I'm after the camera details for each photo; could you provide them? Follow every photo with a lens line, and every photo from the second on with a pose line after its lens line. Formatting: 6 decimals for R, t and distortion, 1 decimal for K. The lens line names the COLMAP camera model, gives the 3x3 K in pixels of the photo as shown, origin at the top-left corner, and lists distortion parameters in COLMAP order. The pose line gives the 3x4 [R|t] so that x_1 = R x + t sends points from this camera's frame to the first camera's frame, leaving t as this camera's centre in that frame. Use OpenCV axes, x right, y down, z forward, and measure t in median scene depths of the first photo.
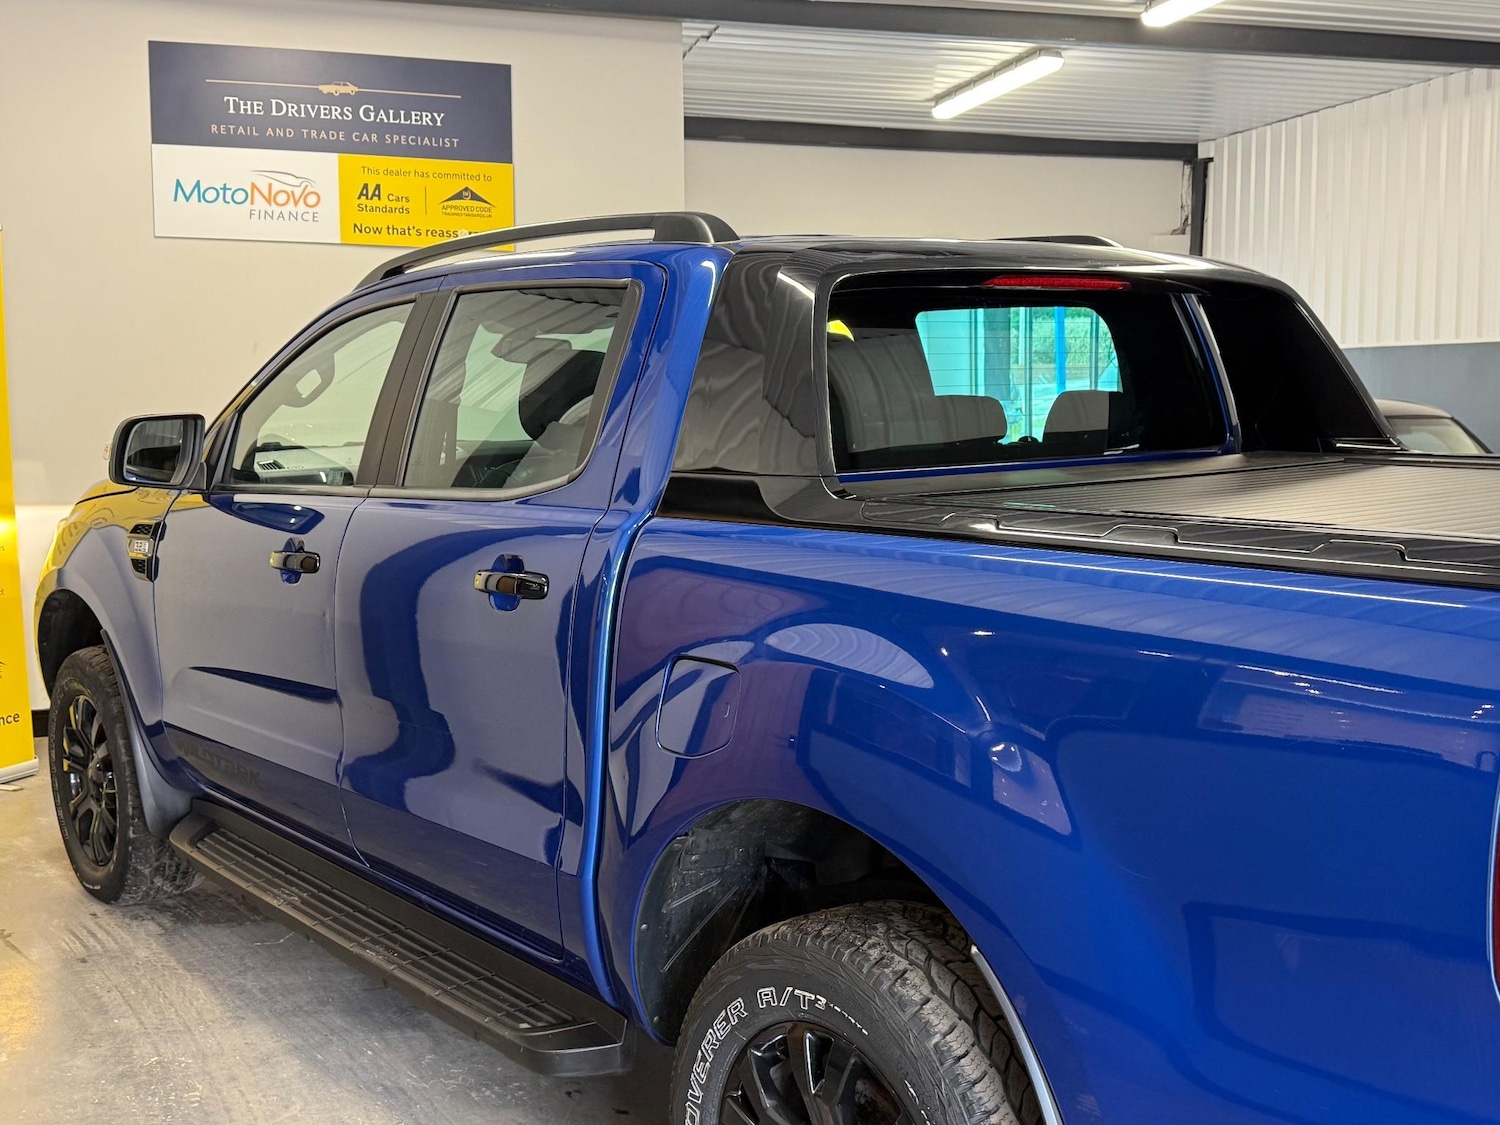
lens RADIAL K [[1629.6, 0, 750.0], [0, 1629.6, 562.5], [0, 0, 1]] dist [0.208027, -0.476839]
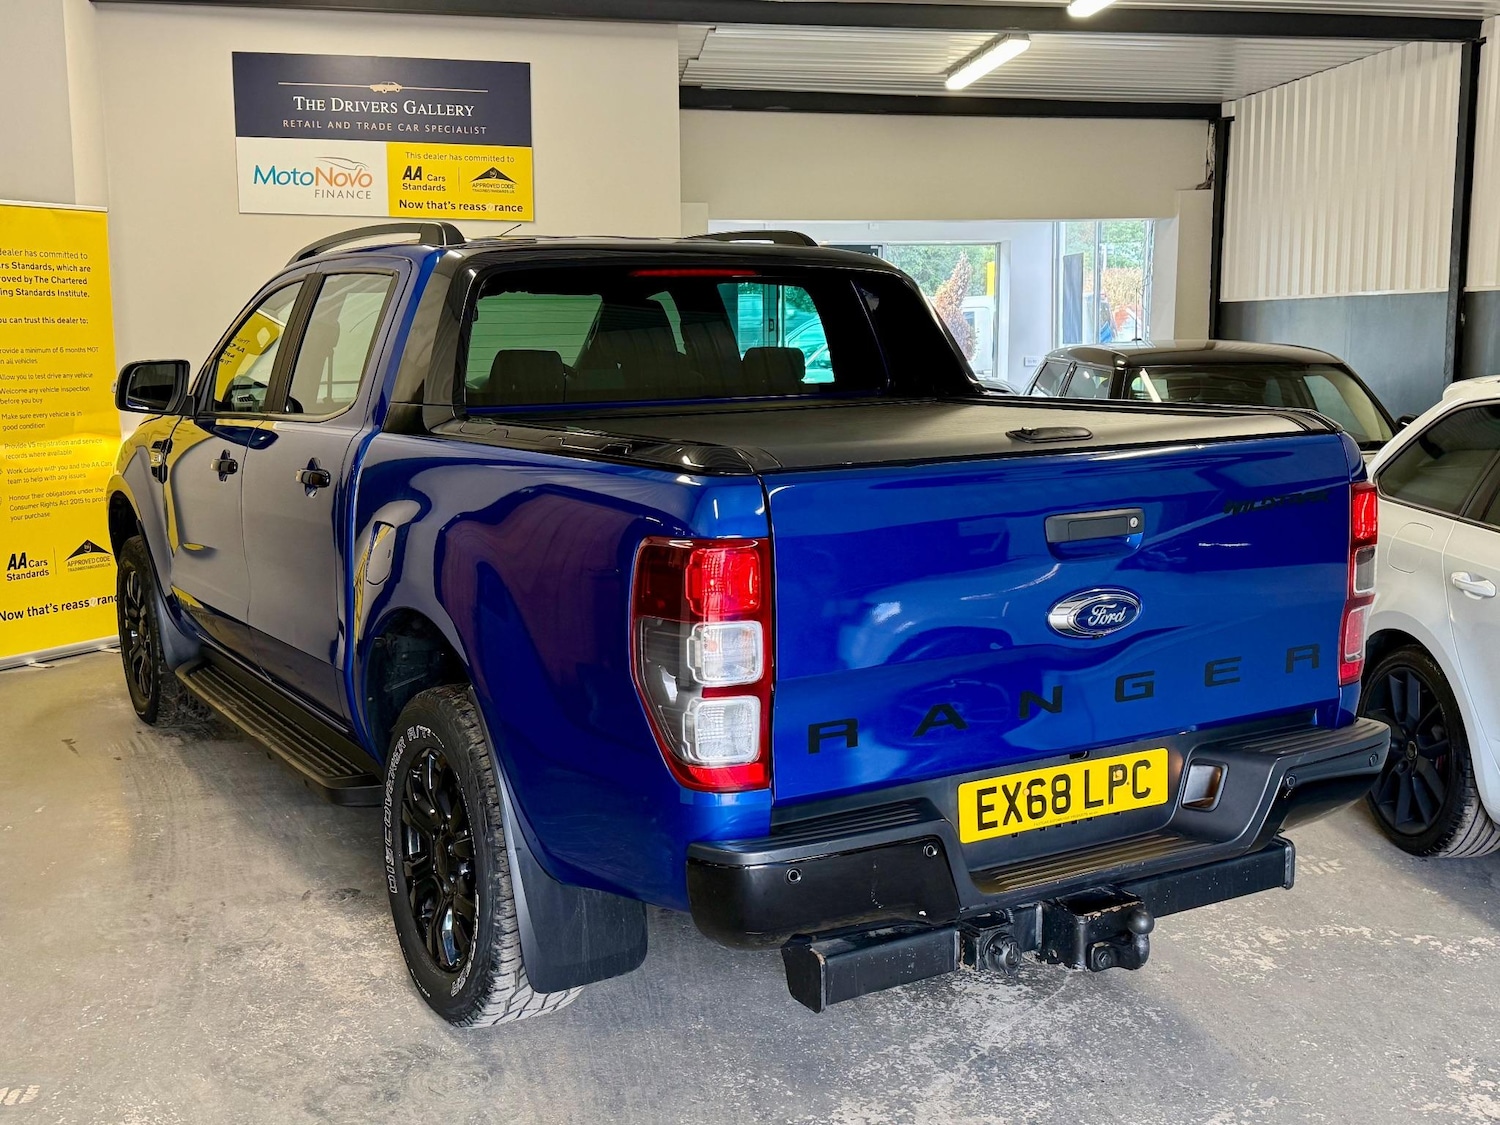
lens RADIAL K [[1619.5, 0, 745.7], [0, 1619.5, 569.1], [0, 0, 1]] dist [0.209092, -0.457754]
pose [[0.991405, 0.018626, -0.129499, 0.260204], [-0.013359, 0.999053, 0.041420, 0.017095], [0.130148, -0.039334, 0.990714, -0.252925]]
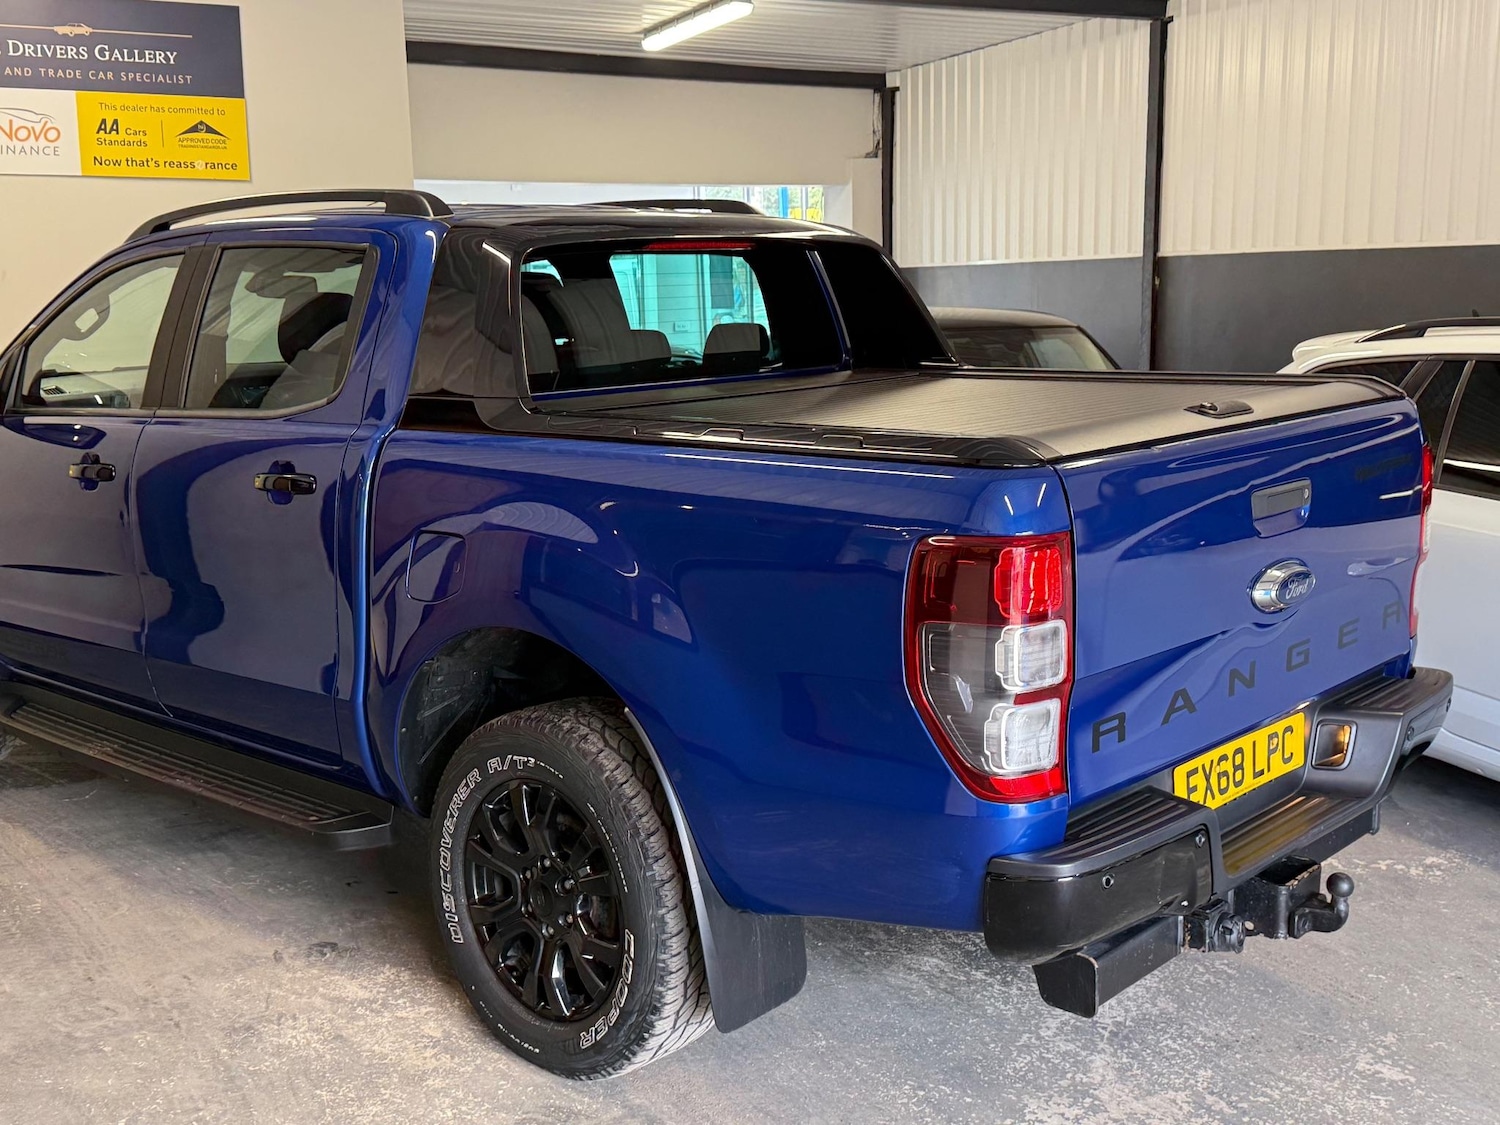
lens RADIAL K [[1630.5, 0, 761.4], [0, 1630.5, 570.7], [0, 0, 1]] dist [0.182505, -0.398835]
pose [[0.987120, -0.039838, 0.154941, 0.012166], [0.029845, 0.997354, 0.066295, 0.003989], [-0.157172, -0.060817, 0.985697, -0.209779]]
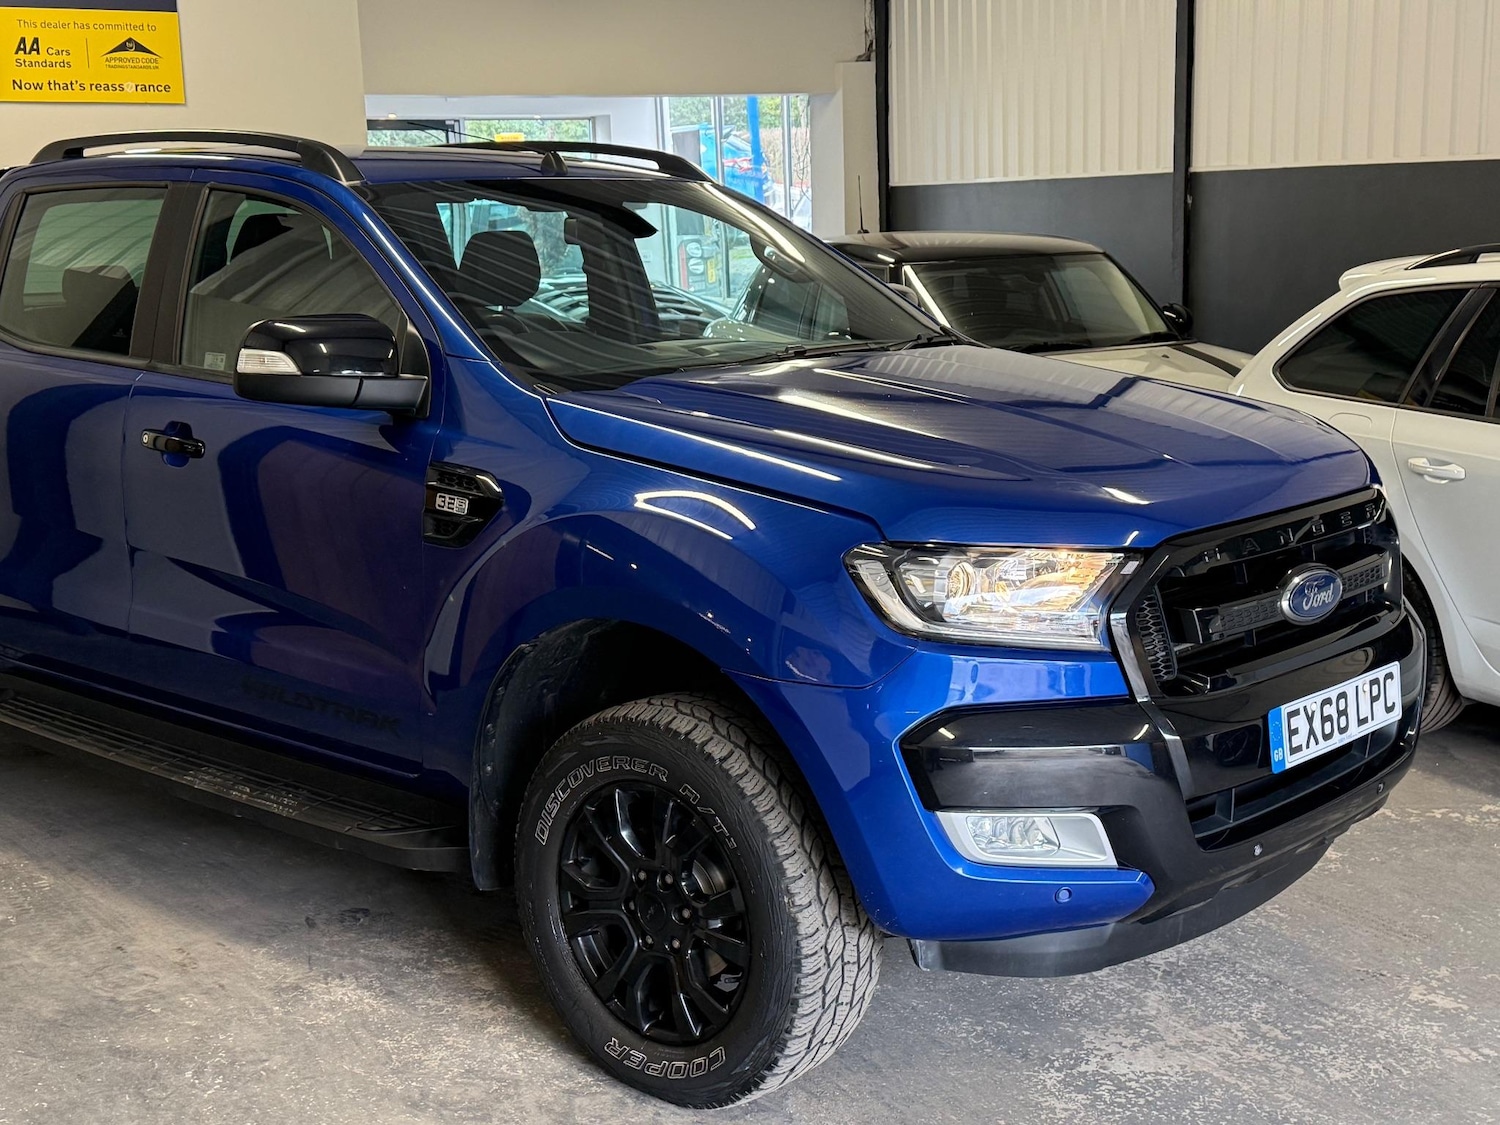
lens RADIAL K [[1920.7, 0, 753.5], [0, 1920.7, 575.7], [0, 0, 1]] dist [0.226573, -0.526232]
pose [[0.983508, -0.060357, 0.170494, -0.044284], [0.046121, 0.995204, 0.086262, 0.003384], [-0.174883, -0.076976, 0.981576, -0.324606]]
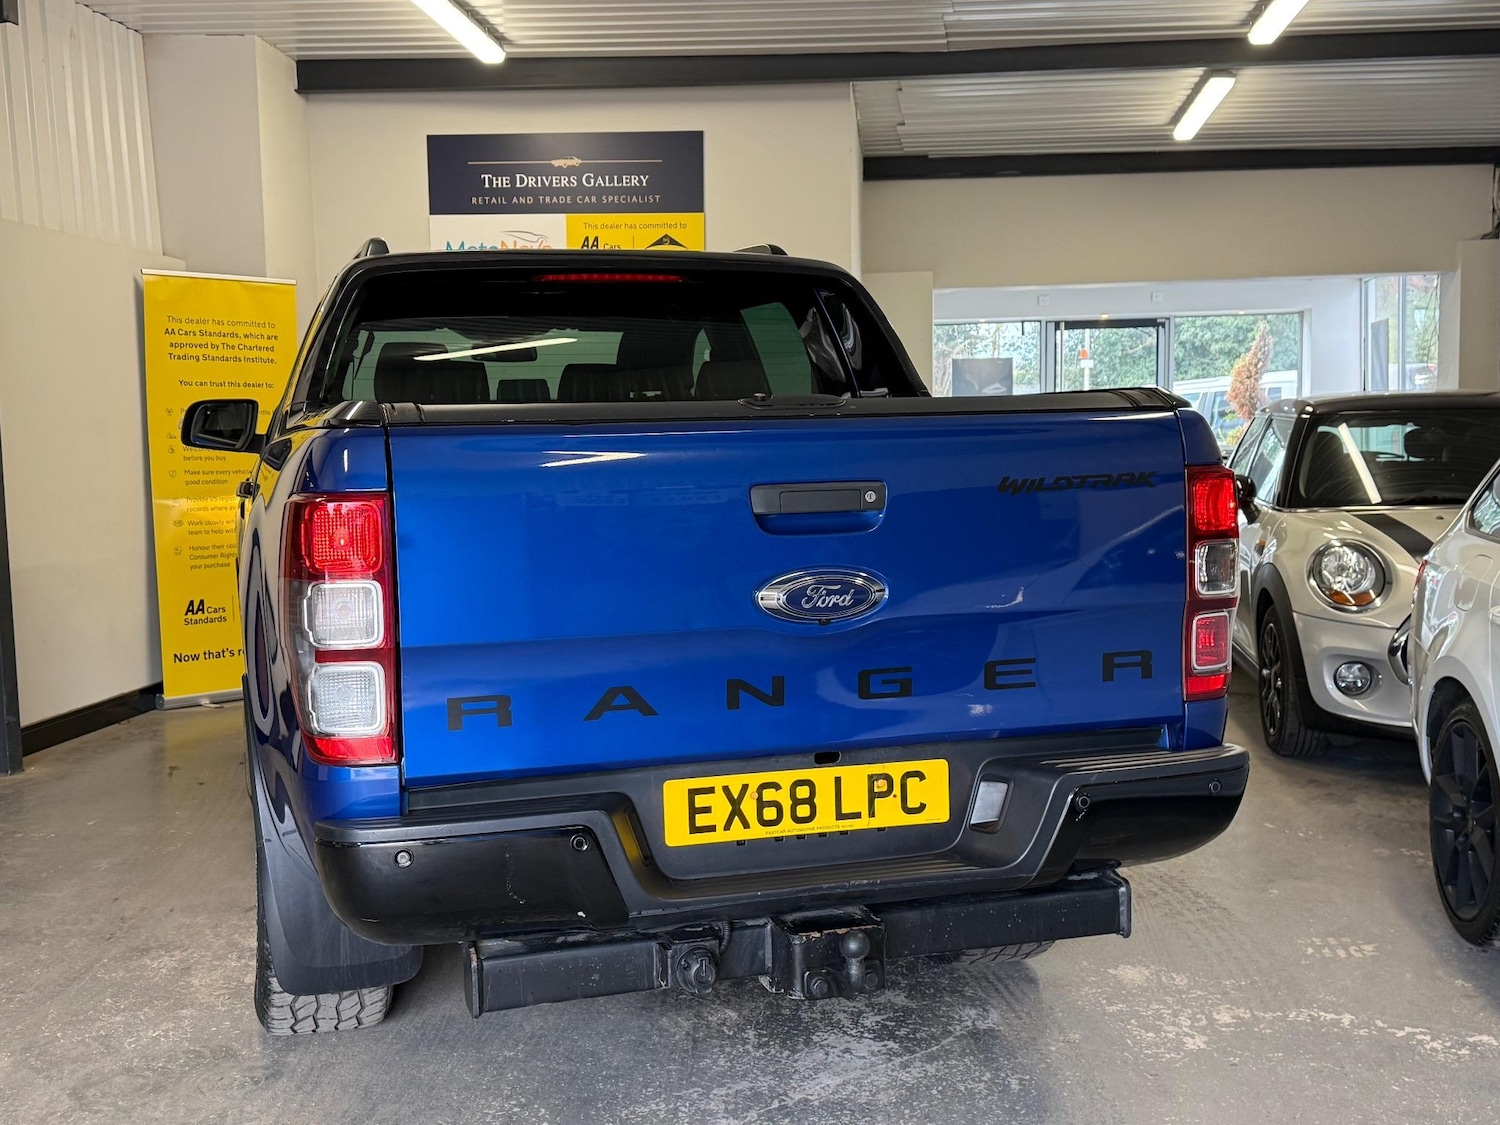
lens RADIAL K [[1624.4, 0, 727.3], [0, 1624.4, 572.0], [0, 0, 1]] dist [0.197044, -0.426351]
pose [[0.930642, 0.020496, -0.365356, 0.485942], [-0.028212, 0.999477, -0.015793, 0.059442], [0.364842, 0.025005, 0.930734, -0.150555]]
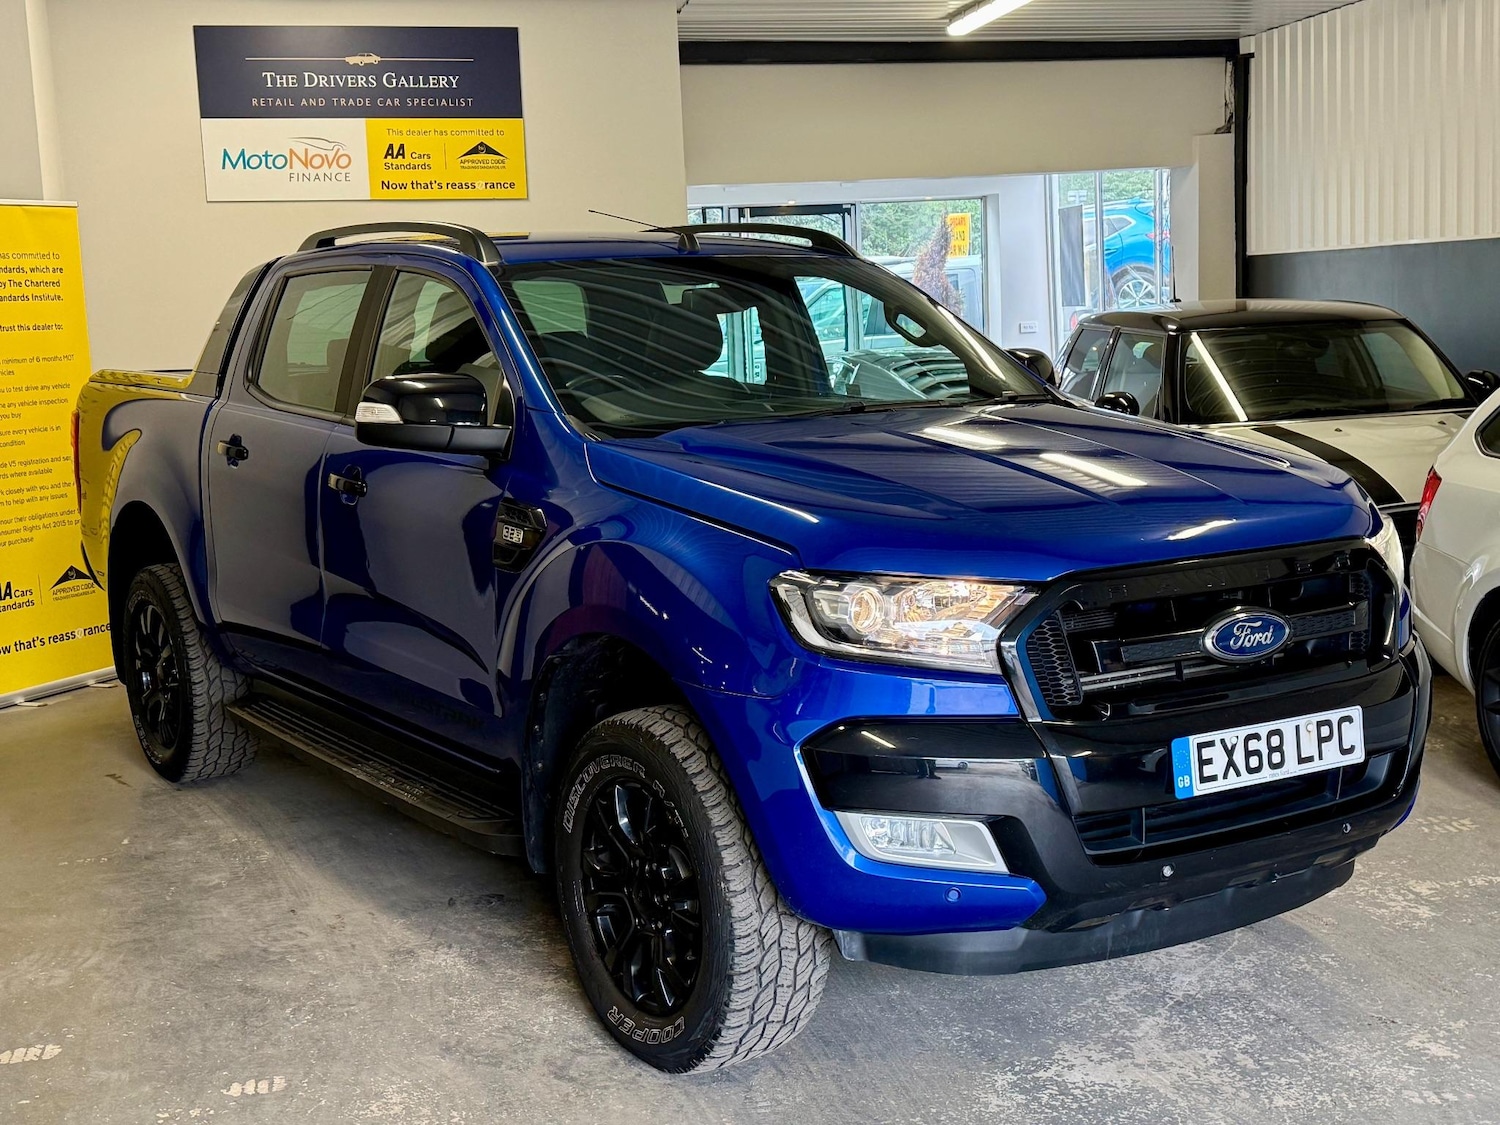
lens RADIAL K [[1912.4, 0, 750.0], [0, 1912.4, 553.5], [0, 0, 1]] dist [0.250610, -0.581643]
pose [[0.996462, -0.028149, -0.079190, 0.154833], [0.030441, 0.999148, 0.027880, 0.023482], [0.078338, -0.030192, 0.996470, -0.428324]]
